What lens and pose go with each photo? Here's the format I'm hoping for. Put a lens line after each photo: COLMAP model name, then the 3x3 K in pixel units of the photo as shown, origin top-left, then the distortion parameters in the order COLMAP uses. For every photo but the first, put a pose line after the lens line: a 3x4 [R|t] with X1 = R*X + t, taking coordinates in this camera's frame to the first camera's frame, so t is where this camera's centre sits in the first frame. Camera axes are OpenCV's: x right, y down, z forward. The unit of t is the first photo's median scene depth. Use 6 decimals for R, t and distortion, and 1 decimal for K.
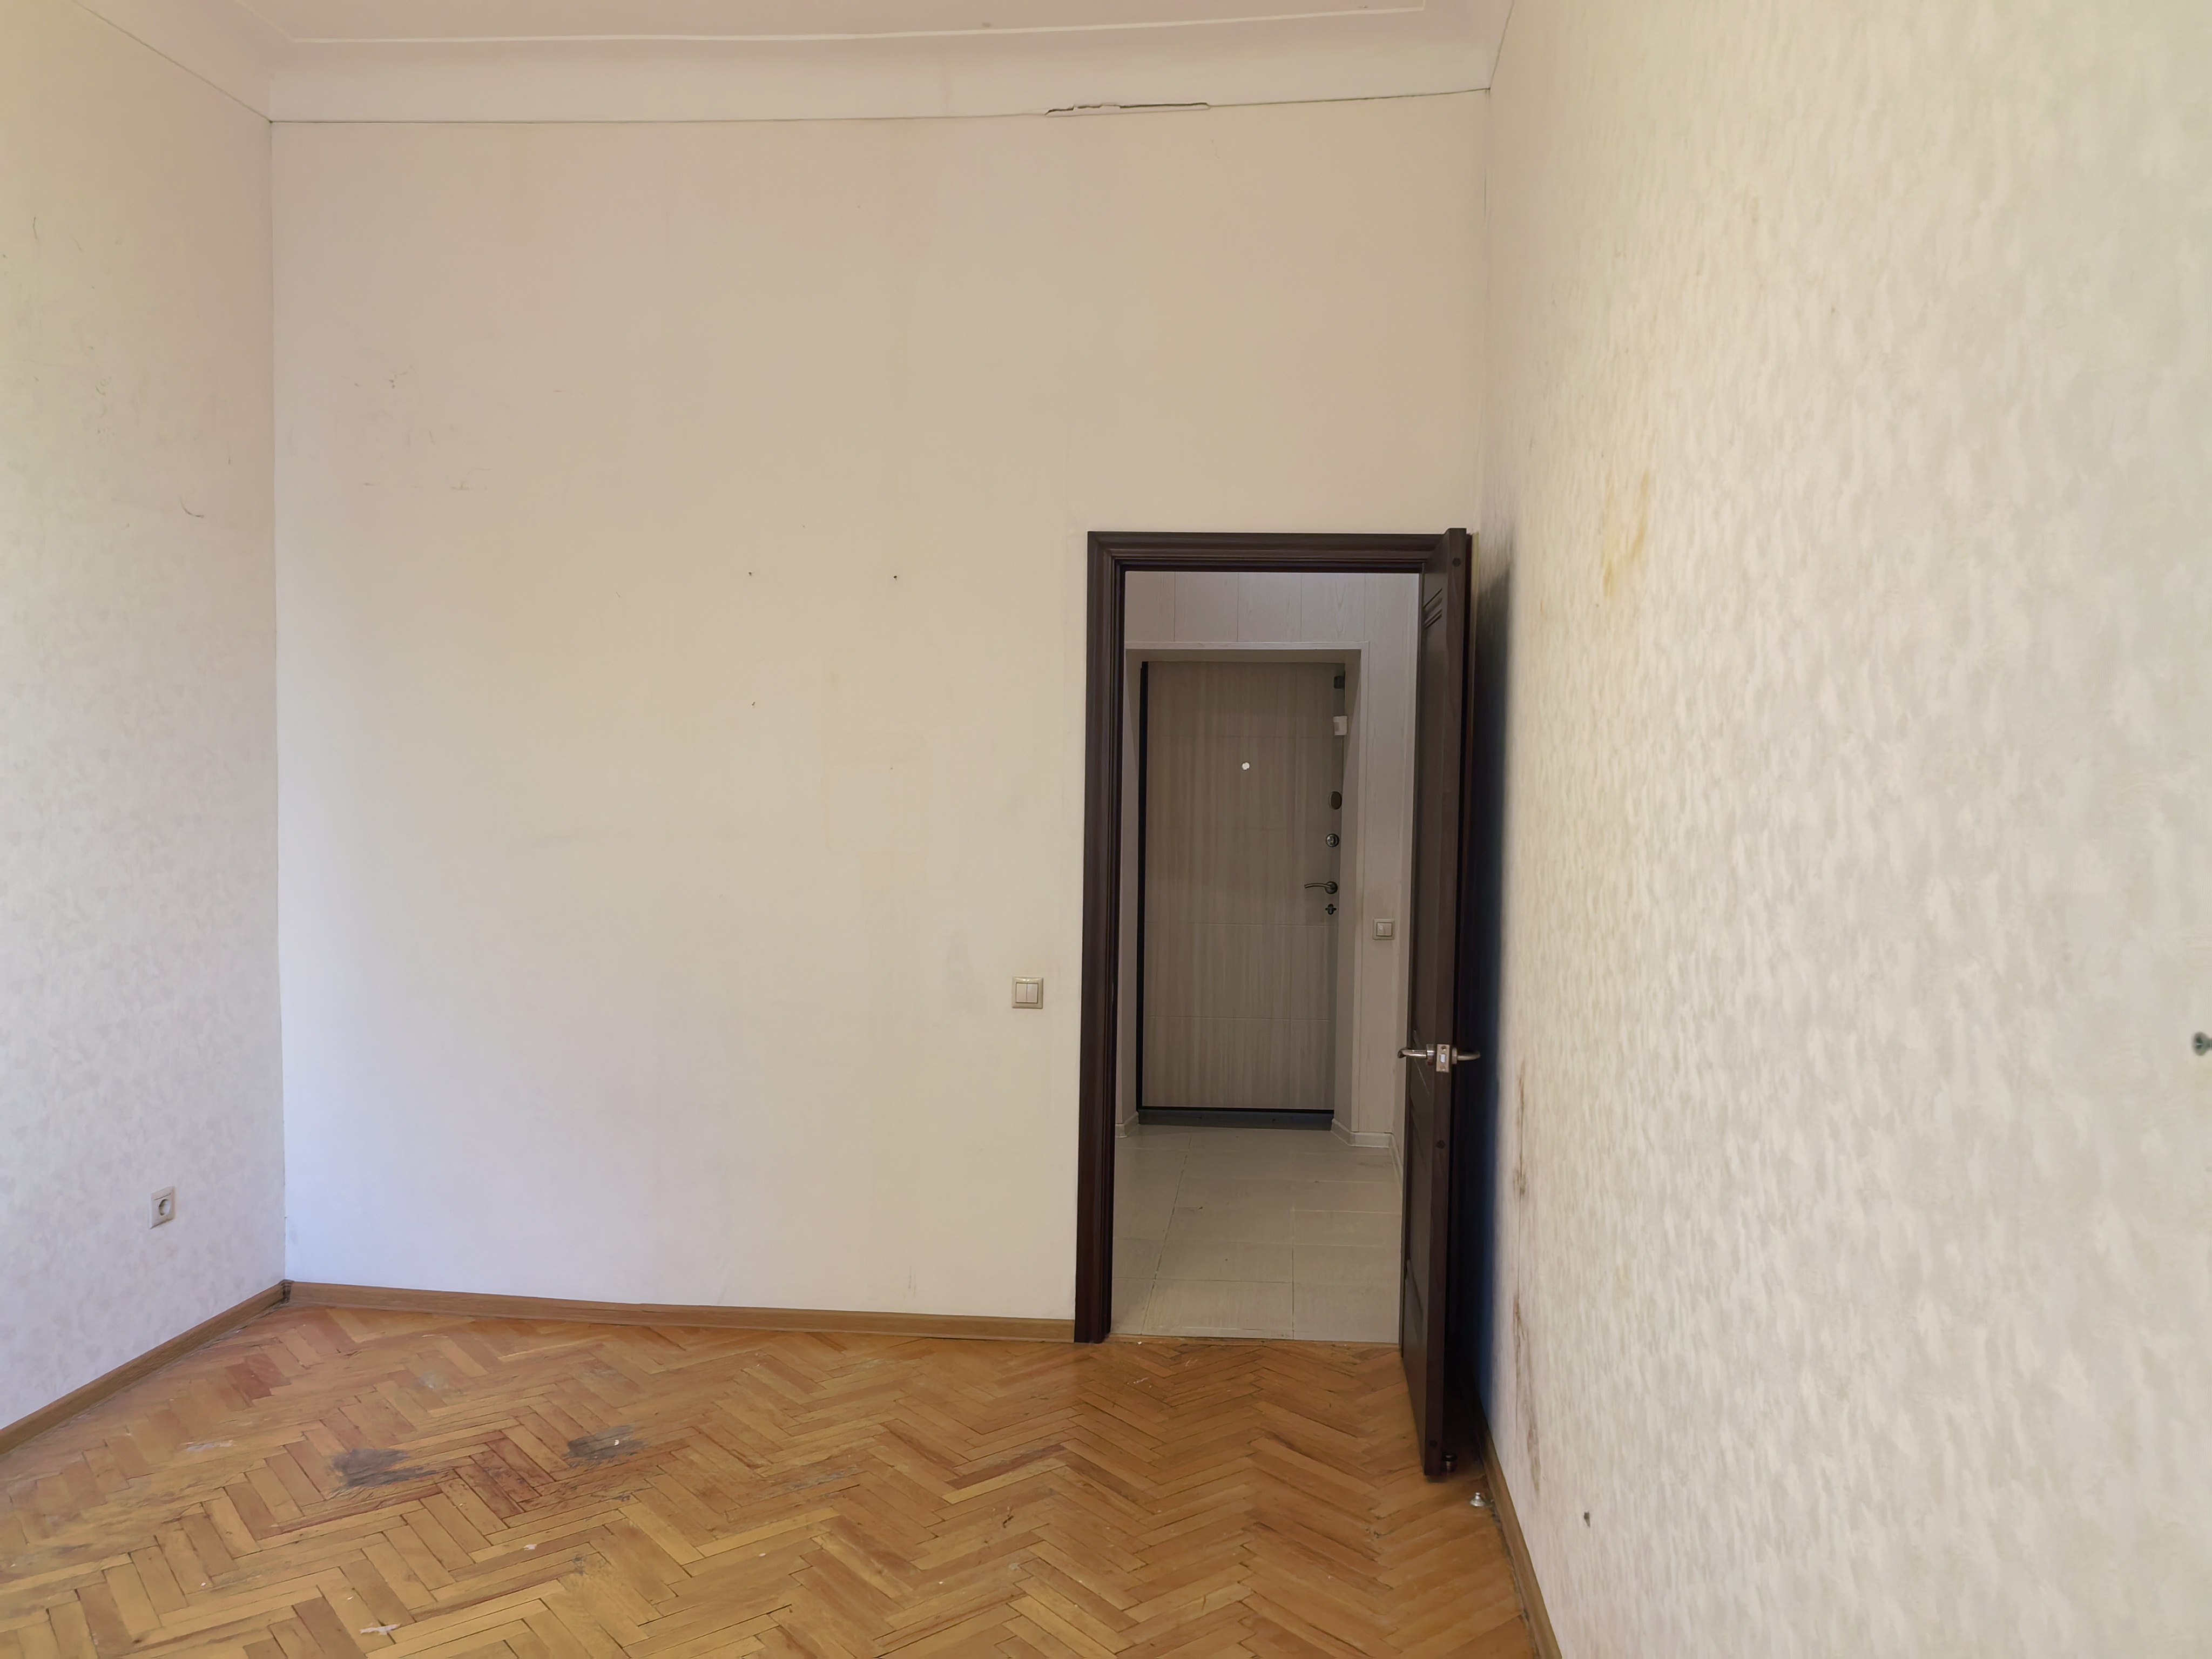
lens RADIAL K [[1681.0, 0, 1100.5], [0, 1681.0, 824.5], [0, 0, 1]] dist [0.021146, 0.019249]
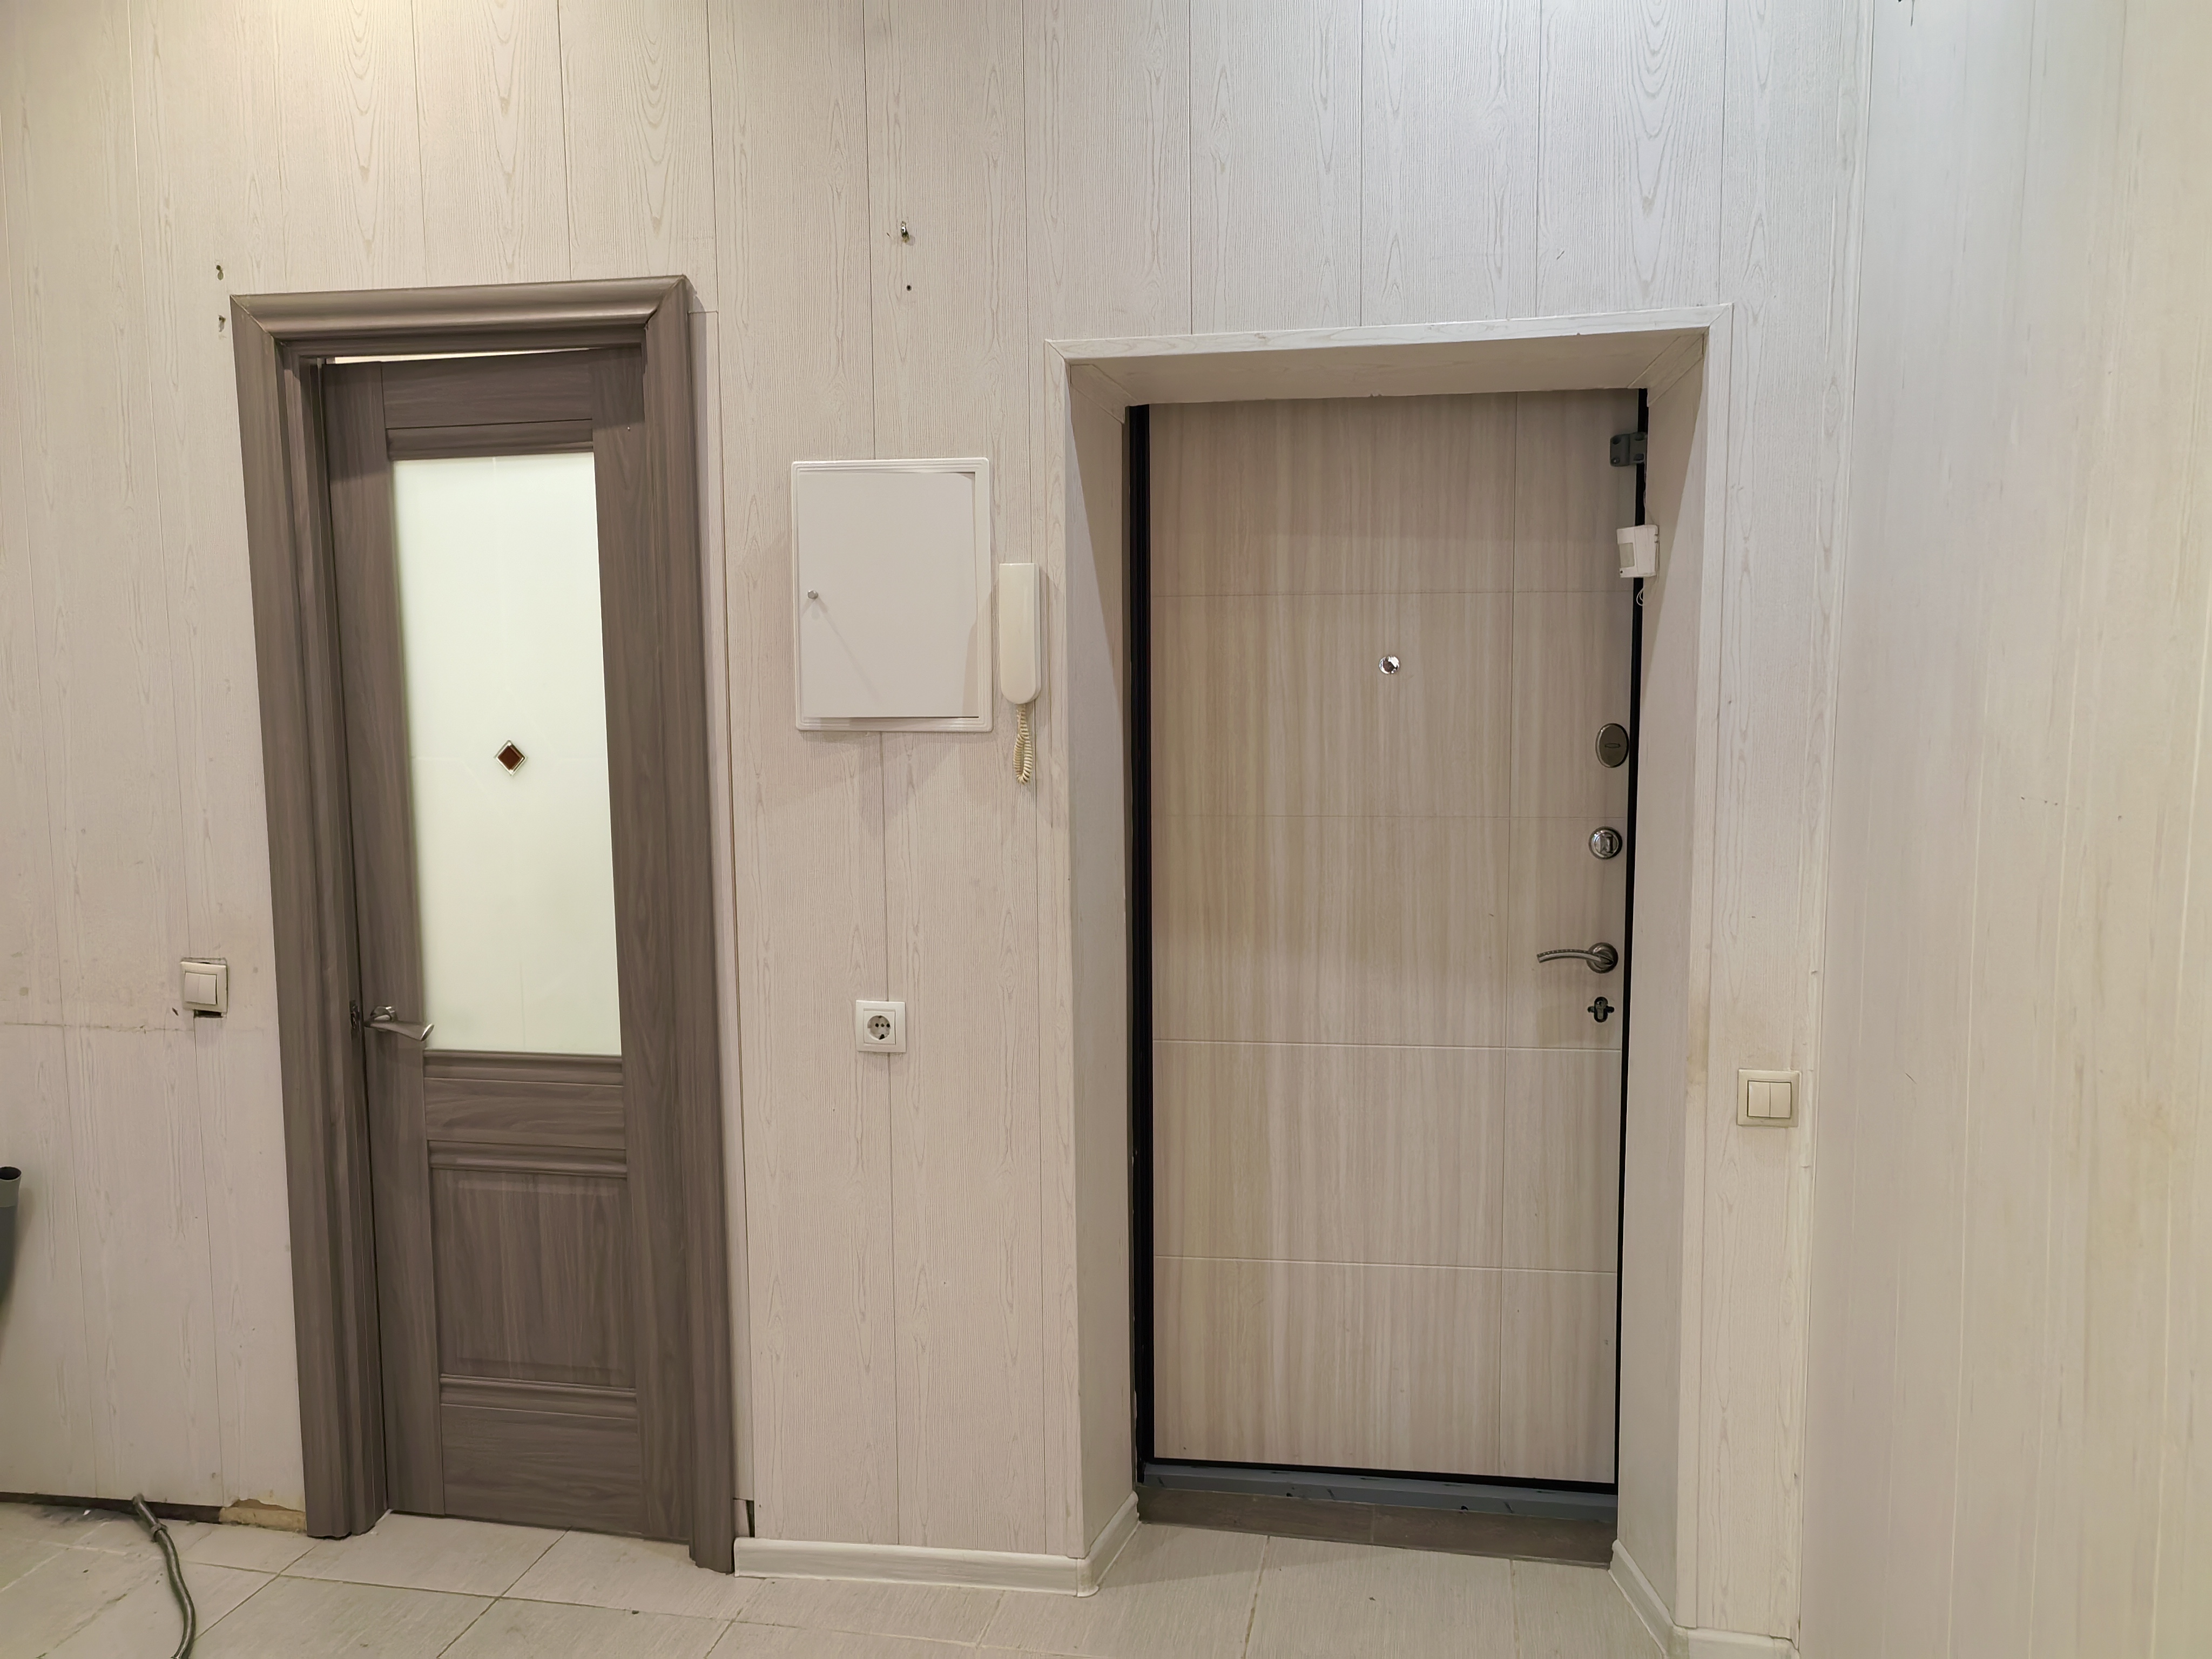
lens RADIAL K [[1681.0, 0, 1115.1], [0, 1681.0, 840.6], [0, 0, 1]] dist [0.021146, 0.019249]
pose [[0.995187, -0.005882, -0.097815, 0.060261], [0.010391, 0.998903, 0.045654, -0.011469], [0.097439, -0.046451, 0.994157, 0.593588]]
